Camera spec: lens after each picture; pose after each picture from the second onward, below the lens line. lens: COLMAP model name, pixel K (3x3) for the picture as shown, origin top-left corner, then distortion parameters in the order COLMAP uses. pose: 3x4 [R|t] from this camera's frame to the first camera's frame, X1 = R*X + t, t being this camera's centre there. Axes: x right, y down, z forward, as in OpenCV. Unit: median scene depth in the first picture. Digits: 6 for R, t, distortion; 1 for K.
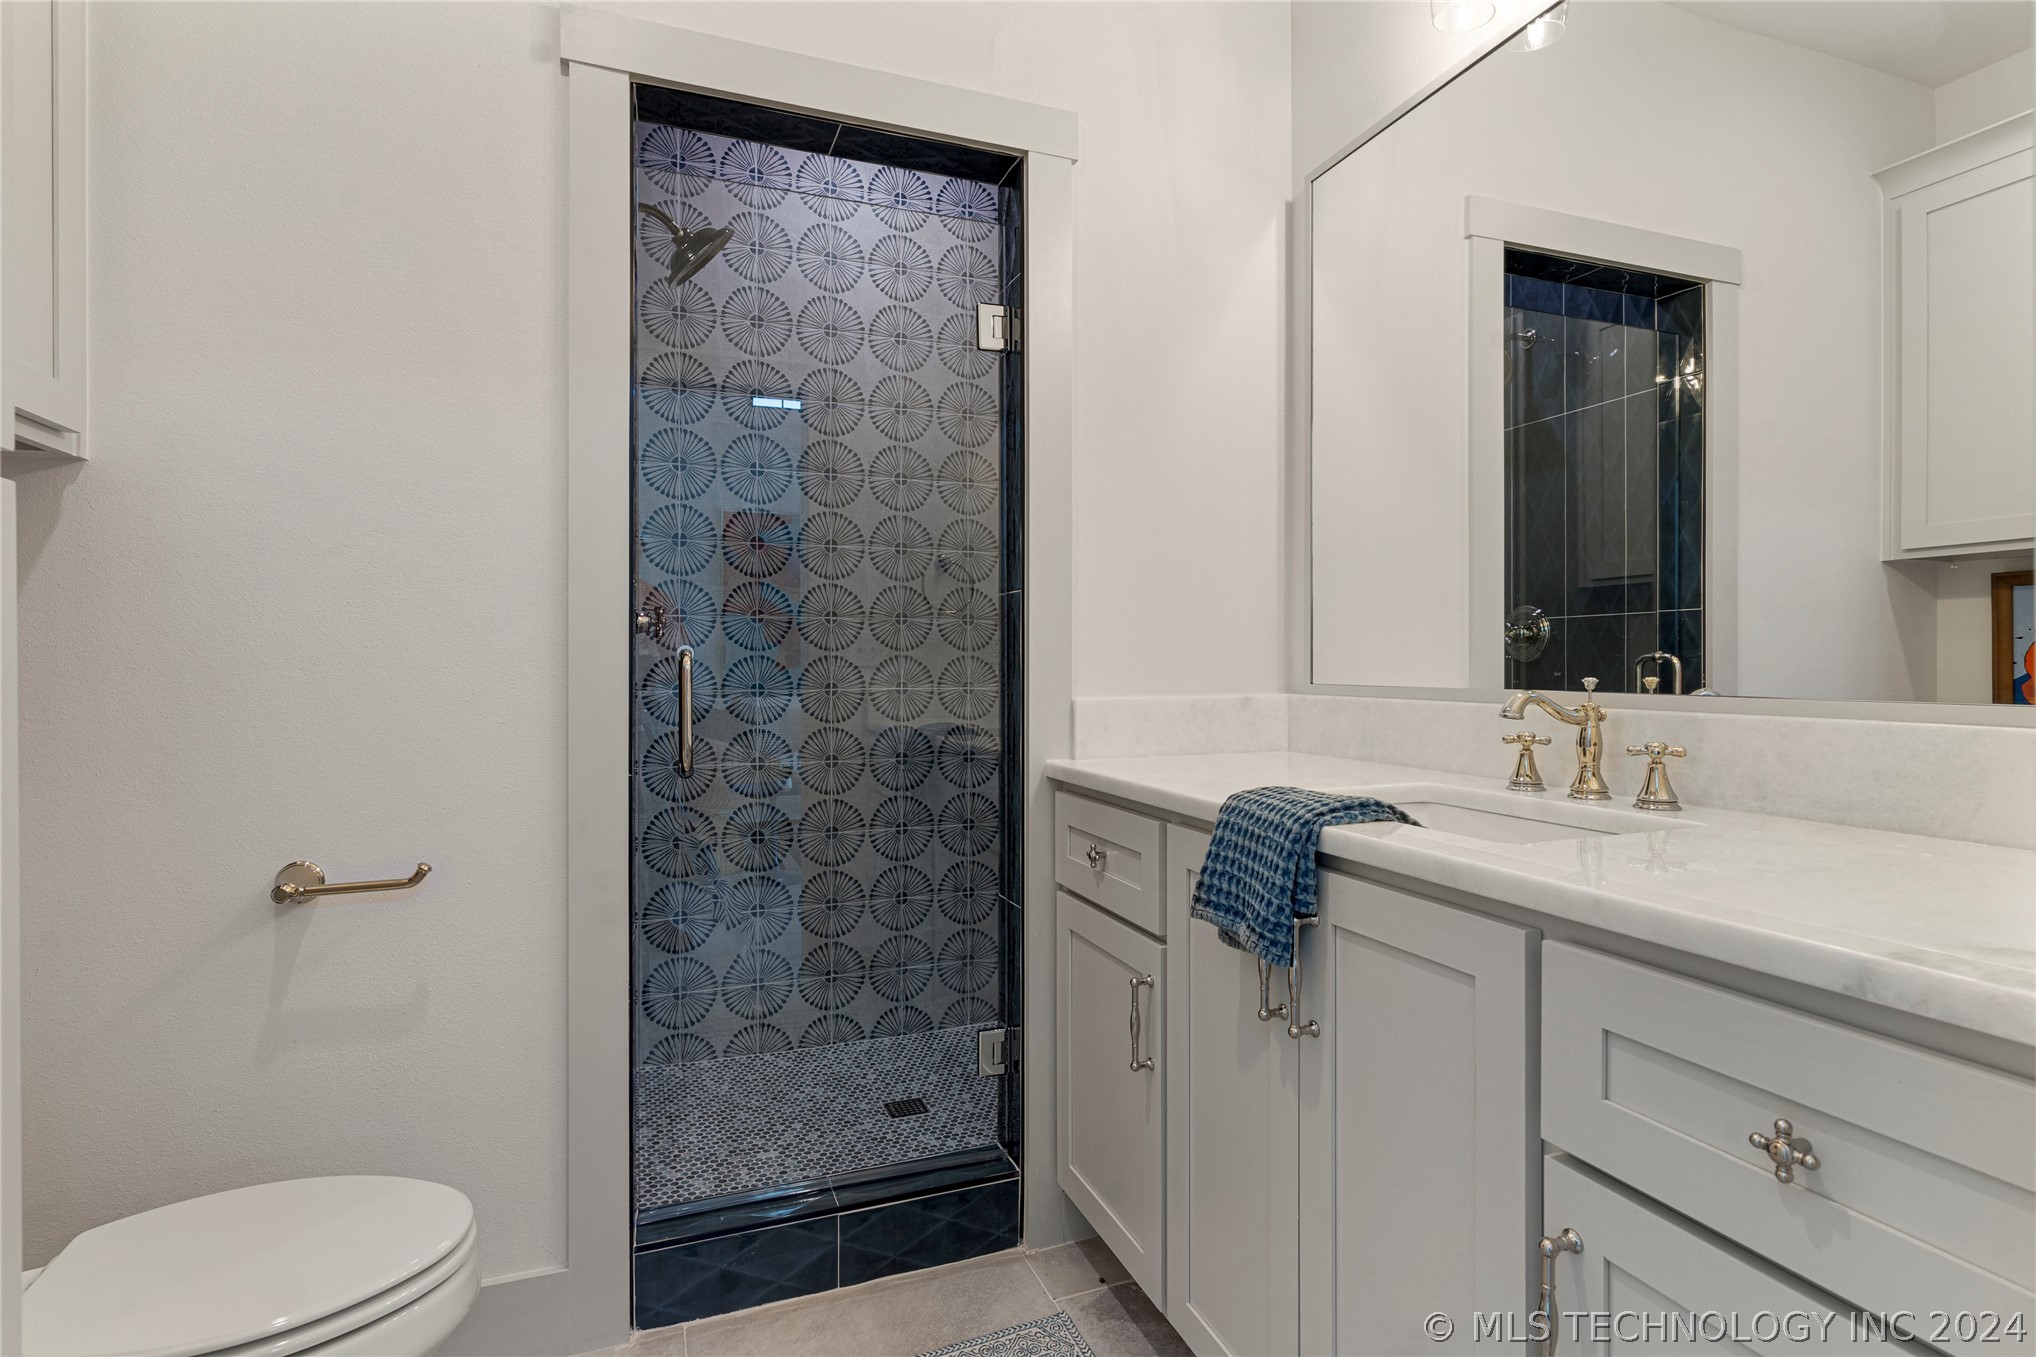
lens RADIAL K [[980.2, 0, 1021.9], [0, 980.2, 670.1], [0, 0, 1]] dist [0.000793, -0.000575]
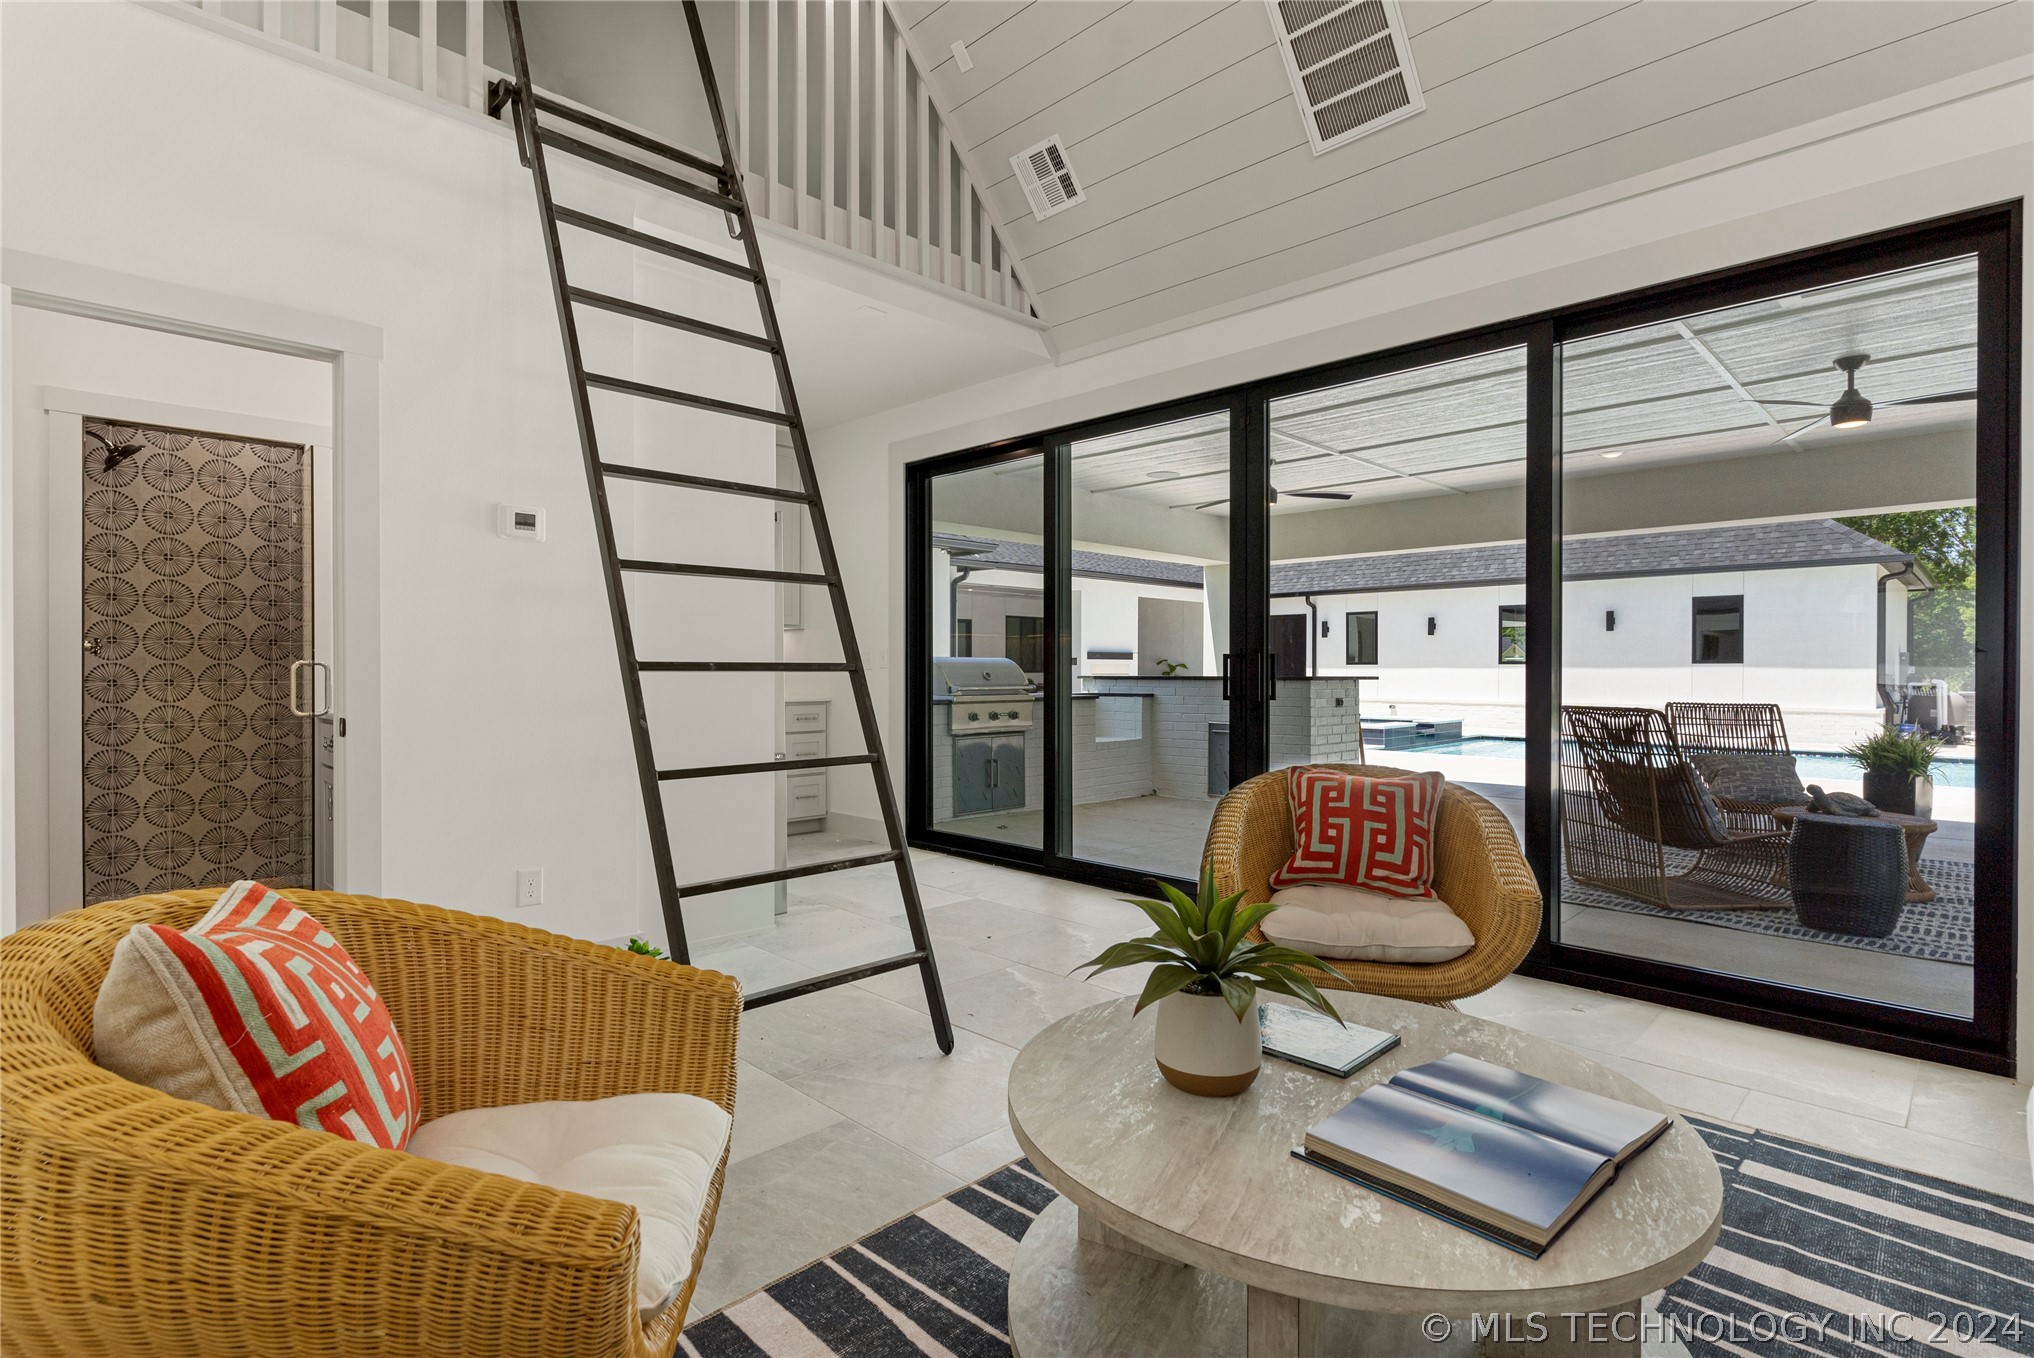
lens RADIAL K [[979.3, 0, 1019.3], [0, 979.3, 676.4], [0, 0, 1]] dist [0.000793, -0.000575]
pose [[0.918025, -0.003797, 0.396504, 0.424592], [0.005098, 0.999985, -0.002228, 0.020090], [-0.396490, 0.004067, 0.918030, -1.191671]]
